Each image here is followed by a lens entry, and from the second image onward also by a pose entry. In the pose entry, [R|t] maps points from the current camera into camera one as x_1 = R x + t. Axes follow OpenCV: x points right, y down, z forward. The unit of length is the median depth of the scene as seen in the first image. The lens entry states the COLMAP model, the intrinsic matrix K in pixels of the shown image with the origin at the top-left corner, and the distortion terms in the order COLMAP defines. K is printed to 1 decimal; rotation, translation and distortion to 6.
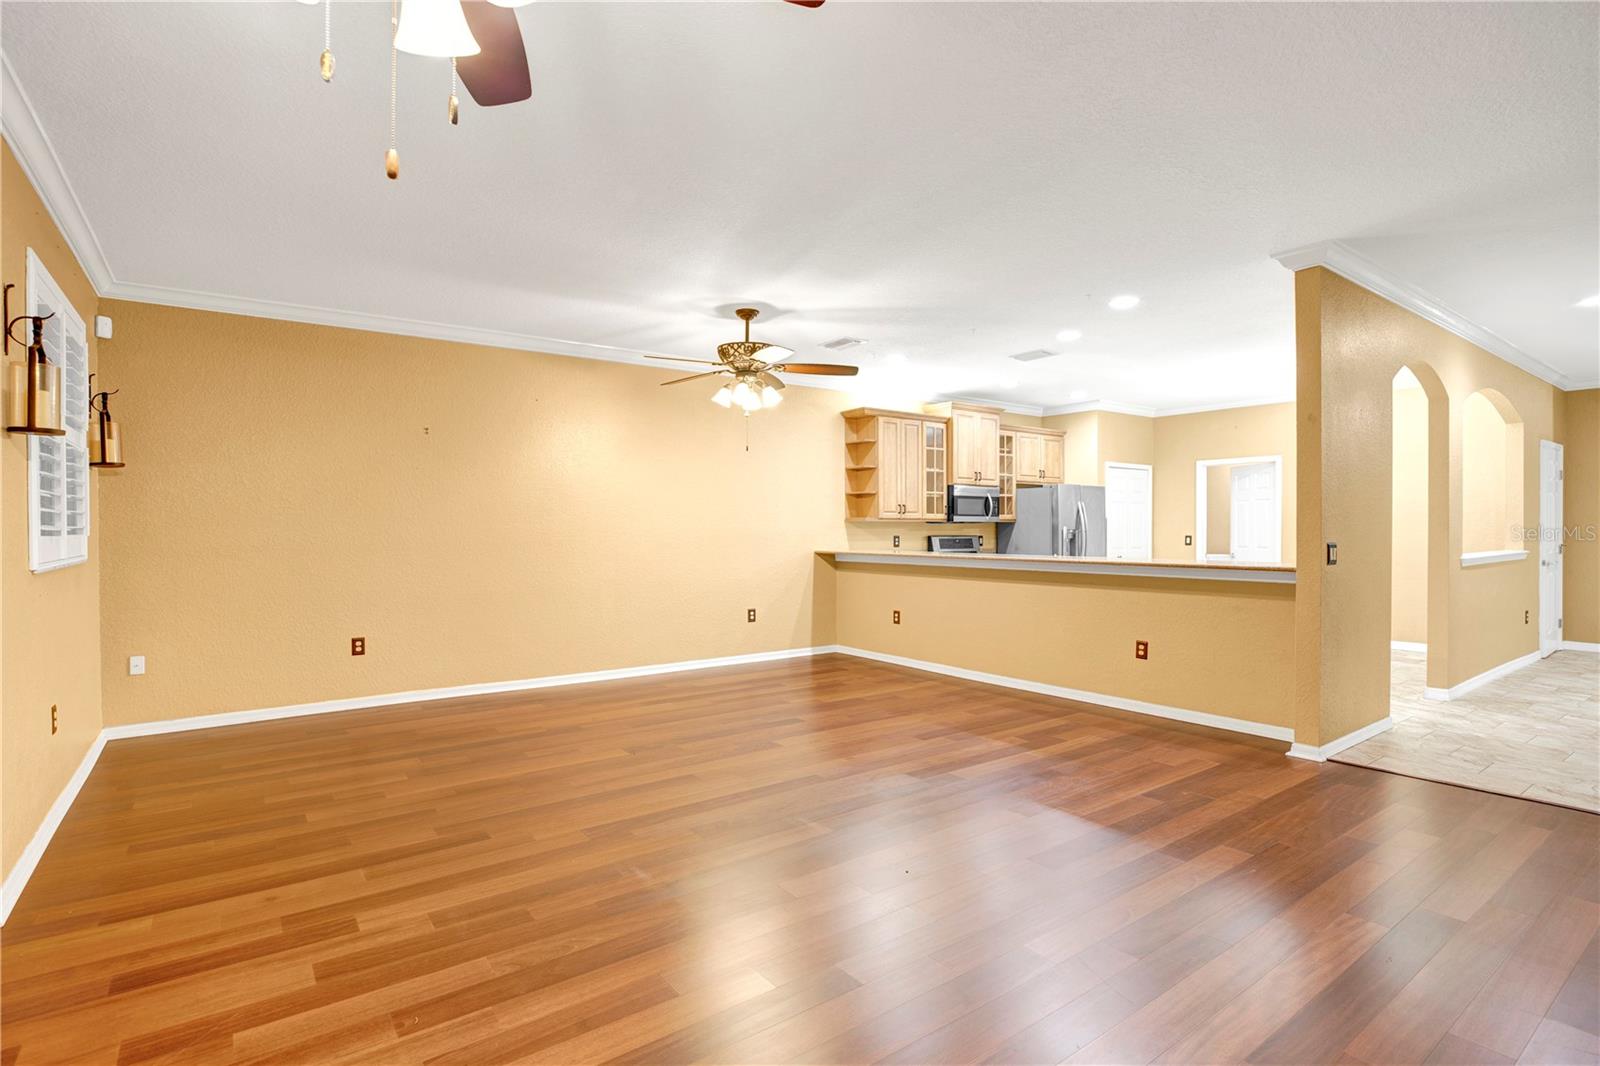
lens RADIAL K [[764.3, 0, 770.7], [0, 764.3, 532.3], [0, 0, 1]] dist [-0.039347, 0.012387]
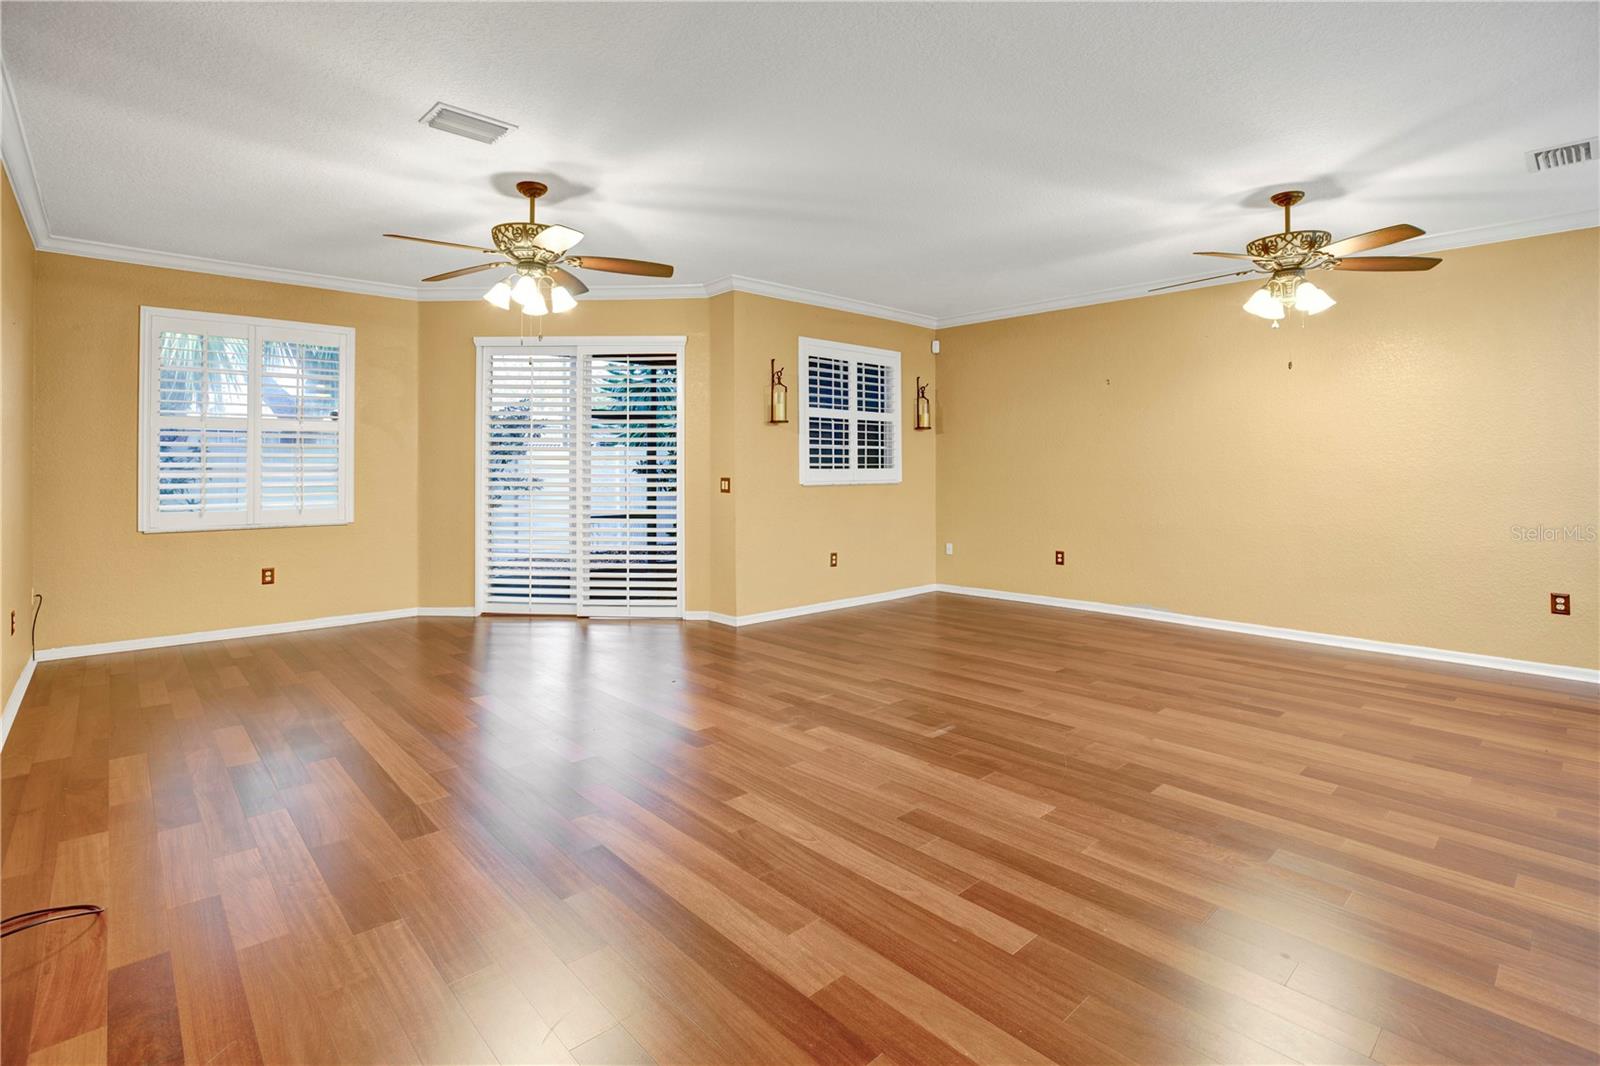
lens RADIAL K [[785.3, 0, 801.5], [0, 785.3, 448.7], [0, 0, 1]] dist [-0.023675, 0.000554]
pose [[0.120438, -0.020582, -0.992507, 0.495060], [-0.007190, 0.999741, -0.021605, -0.001510], [0.992695, 0.009739, 0.120259, 0.273039]]
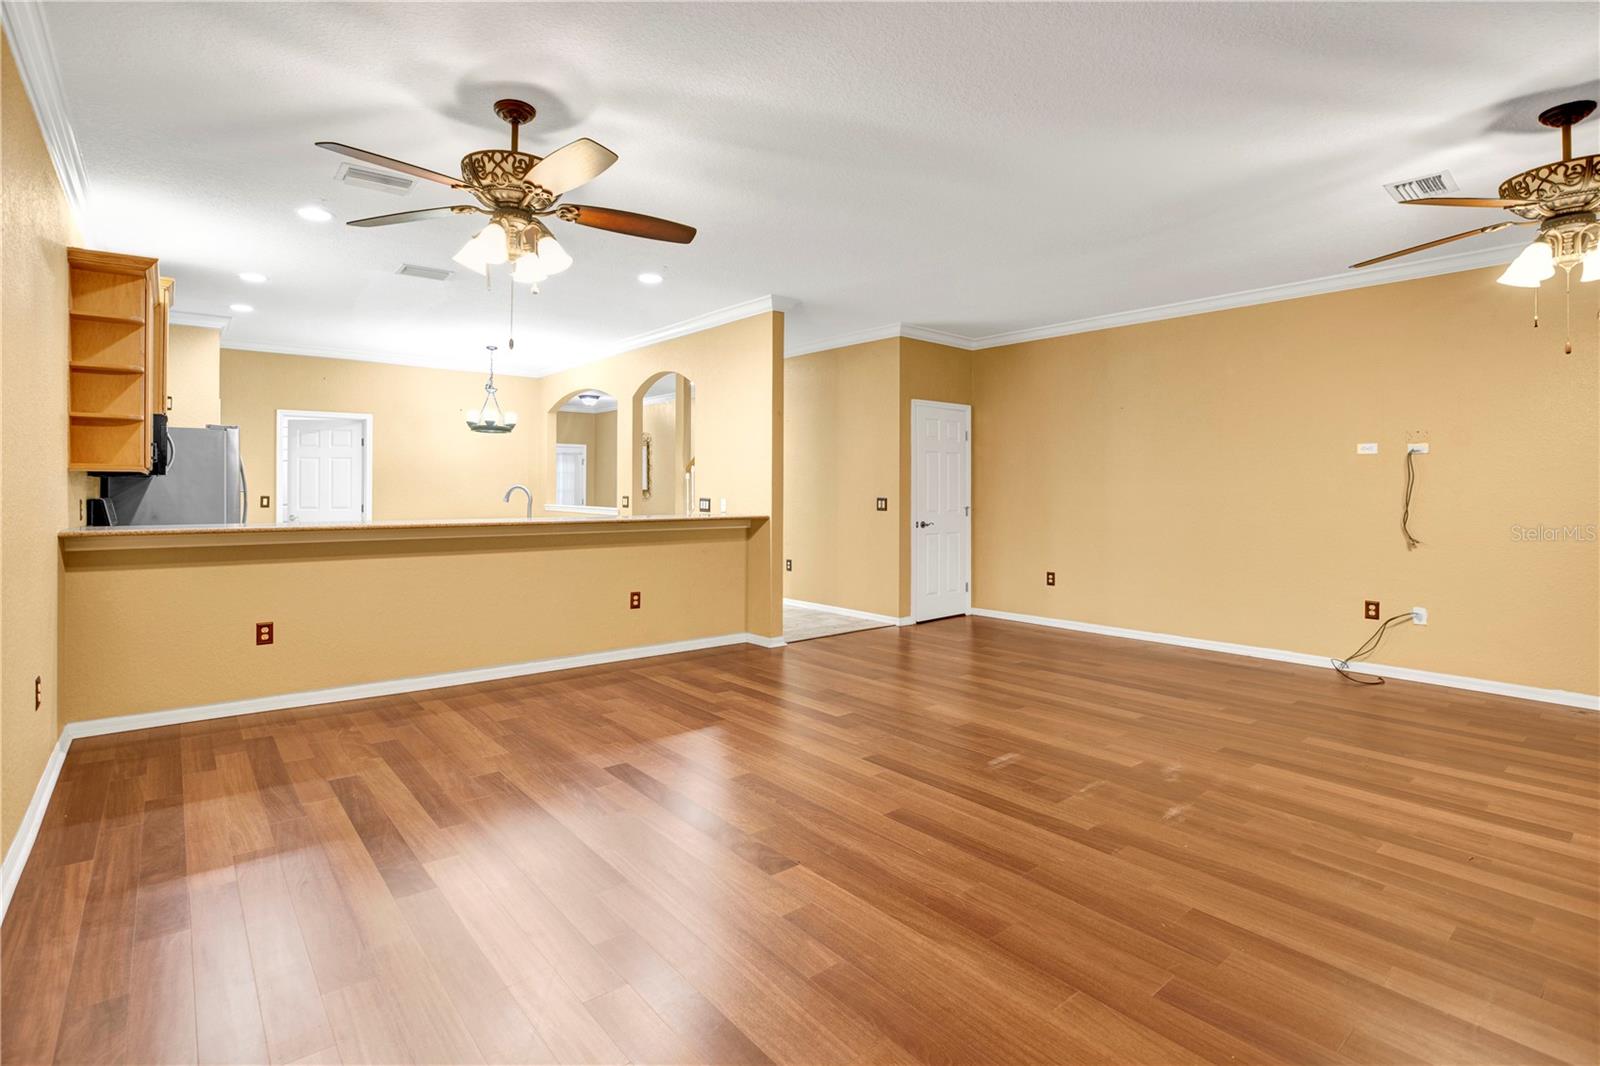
lens RADIAL K [[824.2, 0, 752.5], [0, 824.2, 490.3], [0, 0, 1]] dist [-0.050451, 0.018834]
pose [[-0.070940, -0.001555, 0.997479, -0.456016], [0.002236, 0.999996, 0.001718, -0.001806], [-0.997478, 0.002352, -0.070936, 0.602239]]
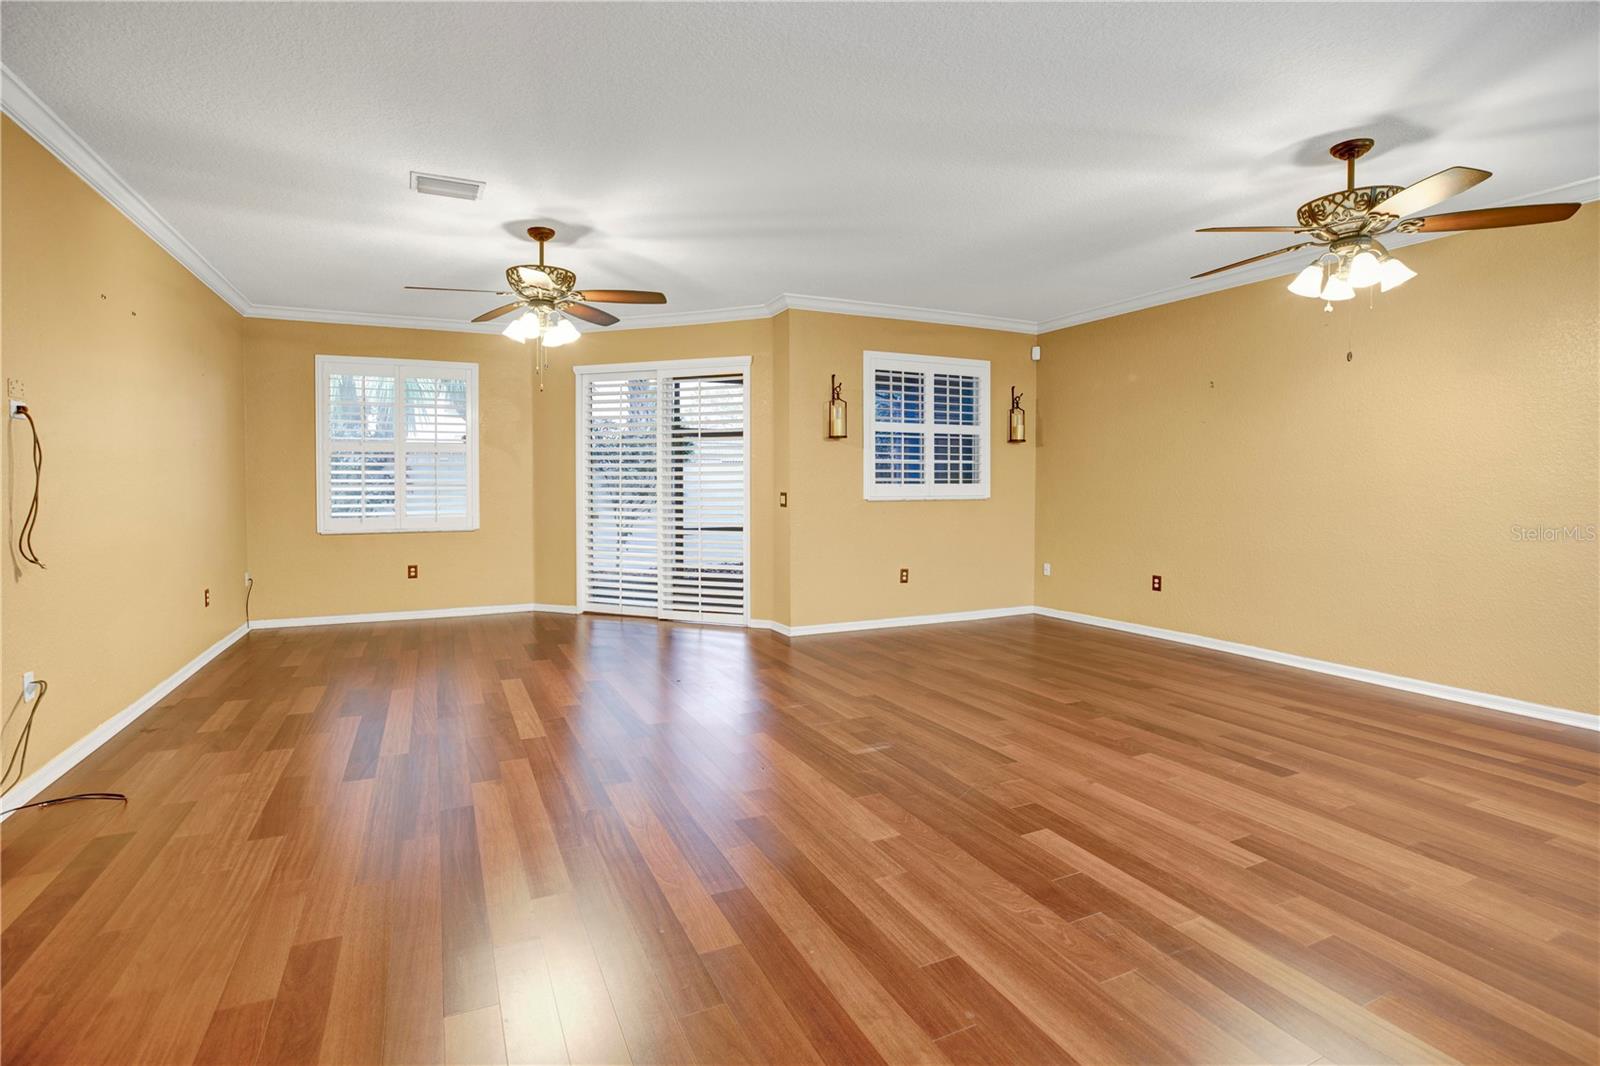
lens RADIAL K [[776.6, 0, 760.4], [0, 776.6, 493.1], [0, 0, 1]] dist [-0.024854, 0.000189]
pose [[-0.204284, 0.014980, -0.978797, 0.494279], [-0.005770, 0.999847, 0.016507, -0.001268], [0.978895, 0.009020, -0.204166, 0.447493]]
